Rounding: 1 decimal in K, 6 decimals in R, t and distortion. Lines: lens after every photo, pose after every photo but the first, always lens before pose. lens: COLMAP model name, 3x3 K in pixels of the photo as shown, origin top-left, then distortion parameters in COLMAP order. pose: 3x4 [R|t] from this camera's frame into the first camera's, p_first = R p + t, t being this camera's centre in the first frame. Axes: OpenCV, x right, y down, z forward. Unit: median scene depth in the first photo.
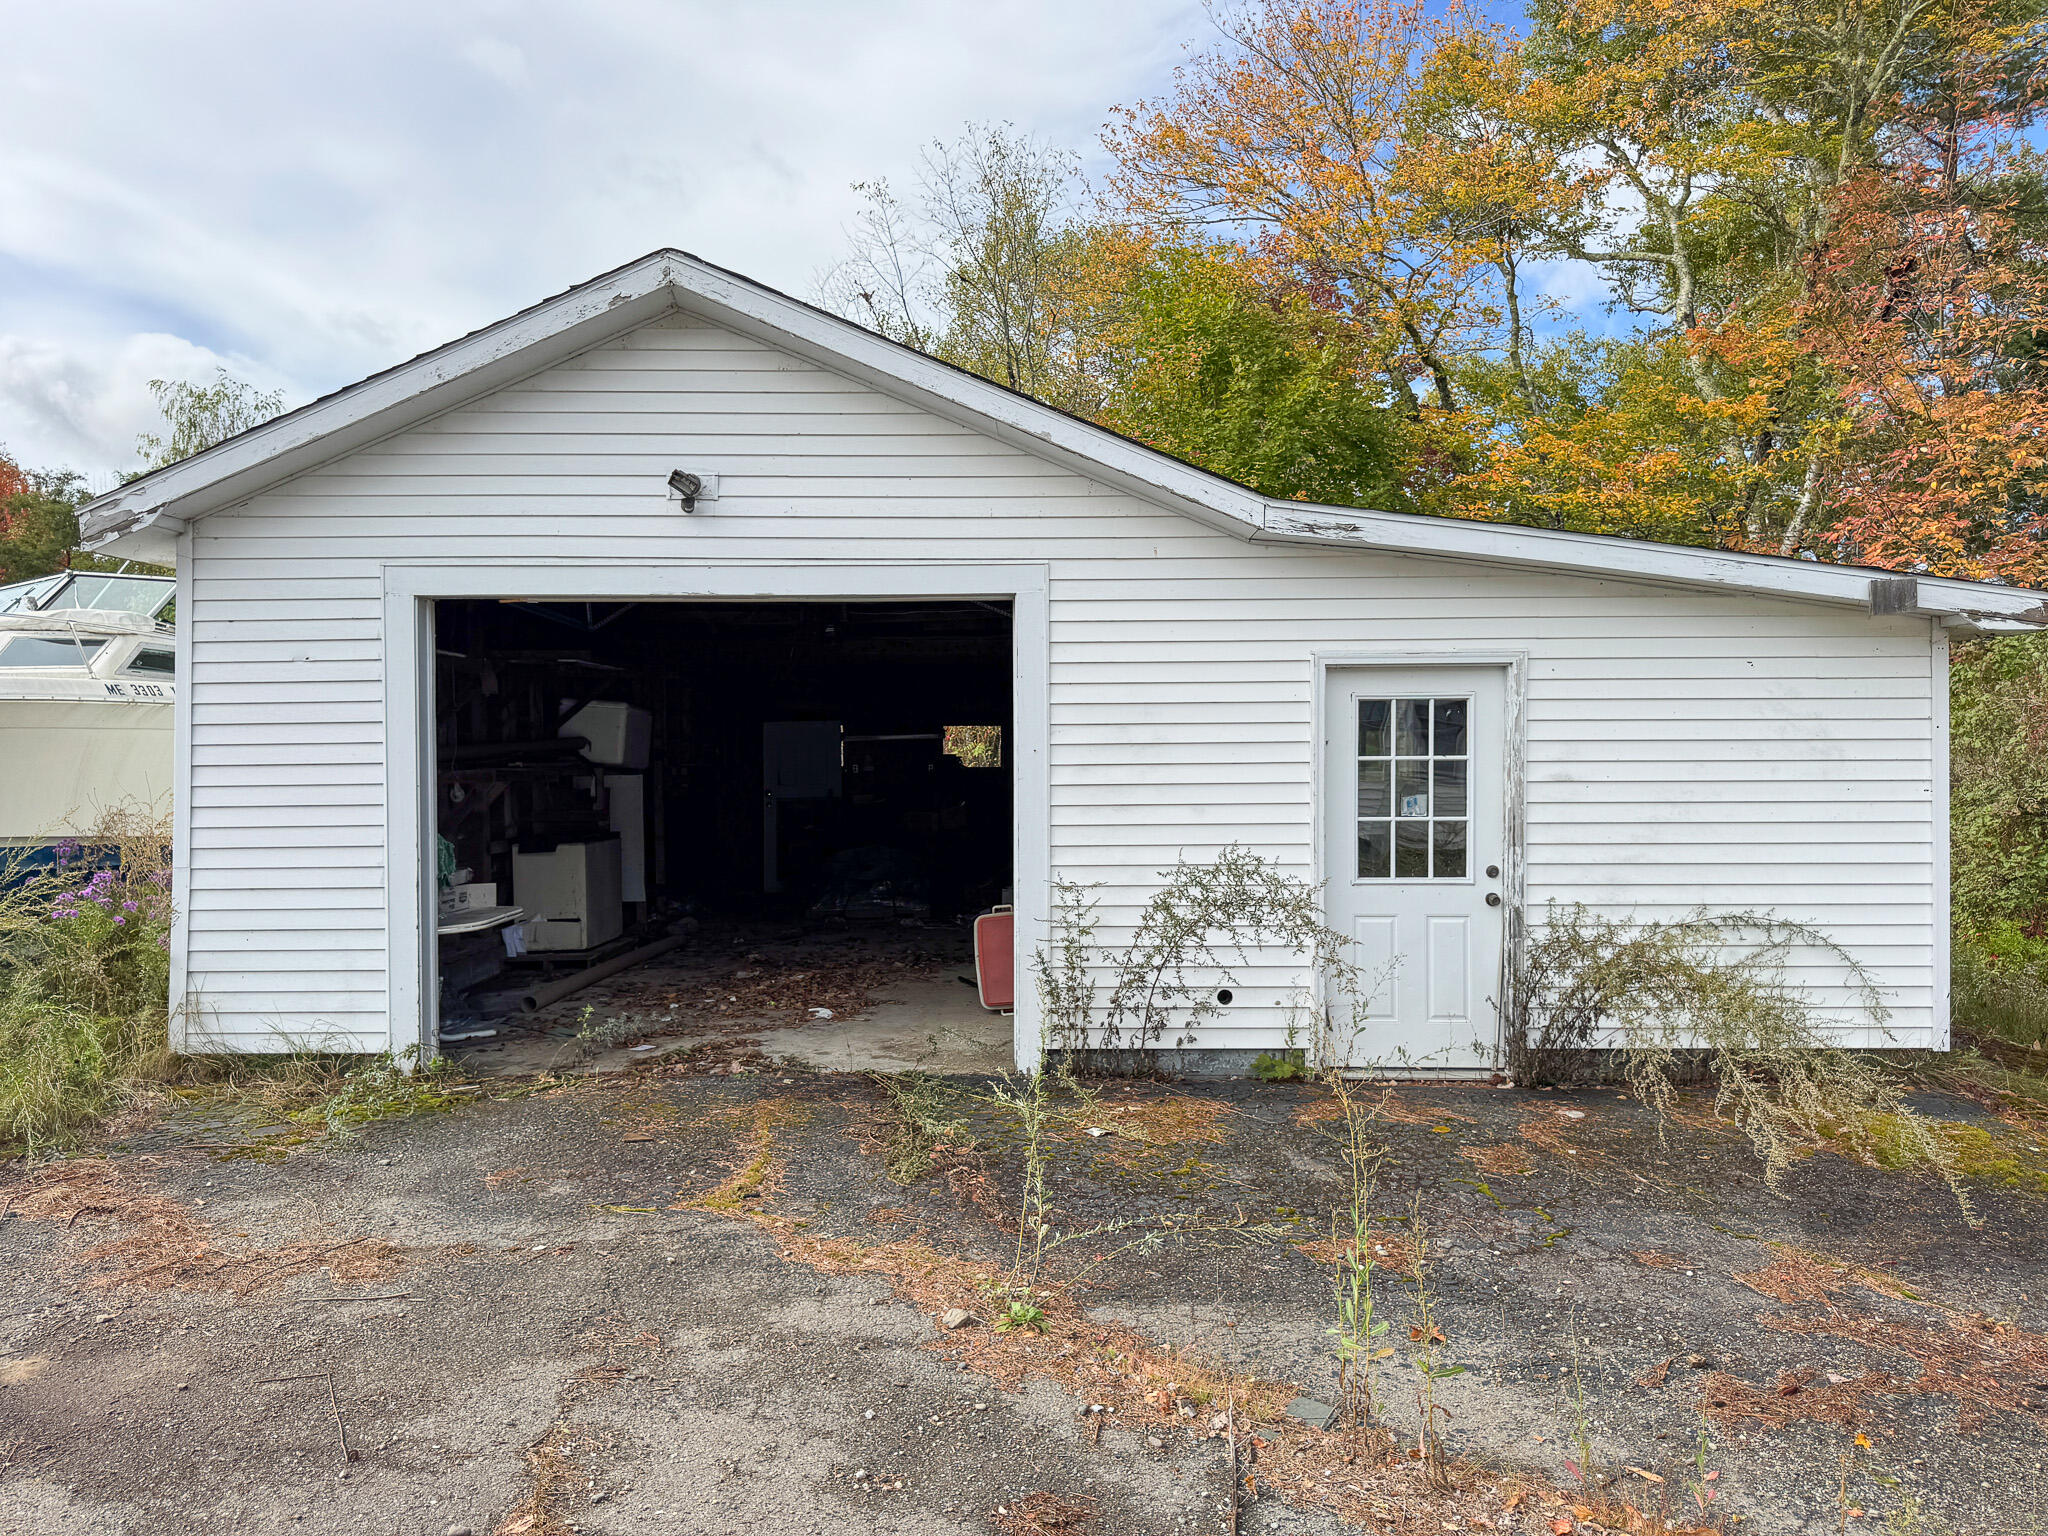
lens RADIAL K [[1485.5, 0, 1024.0], [0, 1485.5, 768.0], [0, 0, 1]] dist [-0.000462, -0.000848]
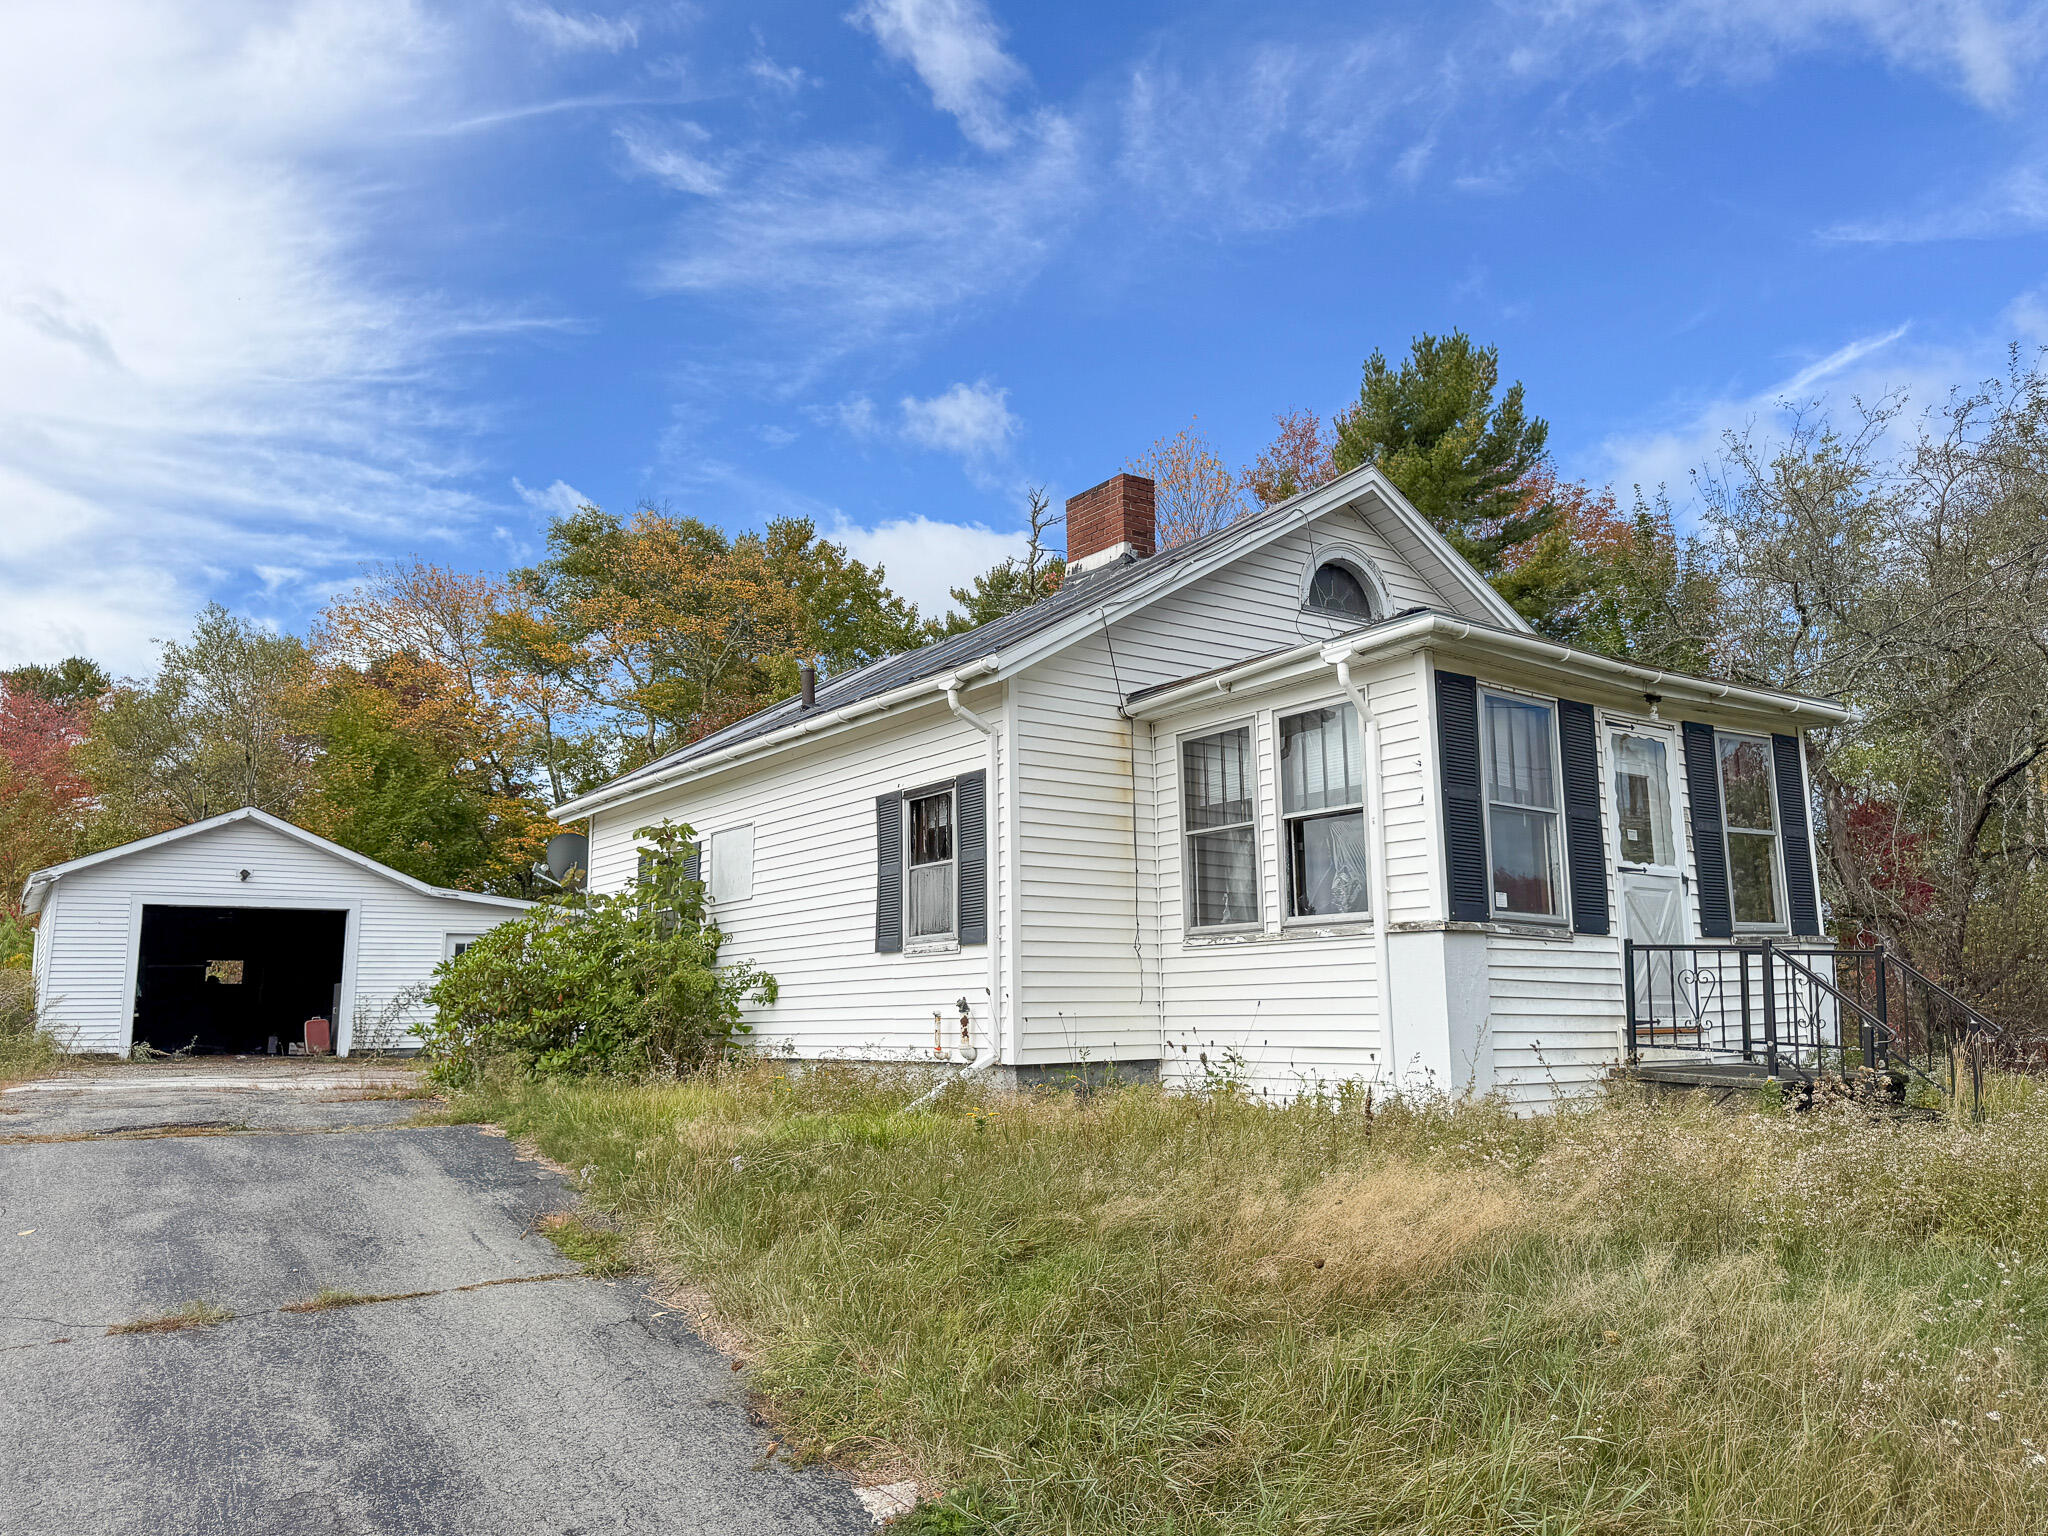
lens RADIAL K [[1485.5, 0, 1024.0], [0, 1485.5, 768.0], [0, 0, 1]] dist [-0.000462, -0.000848]
pose [[0.828154, 0.087744, 0.553590, -0.625953], [0.015291, 0.983766, -0.178801, 0.189034], [-0.560292, 0.156539, 0.813368, -2.605784]]
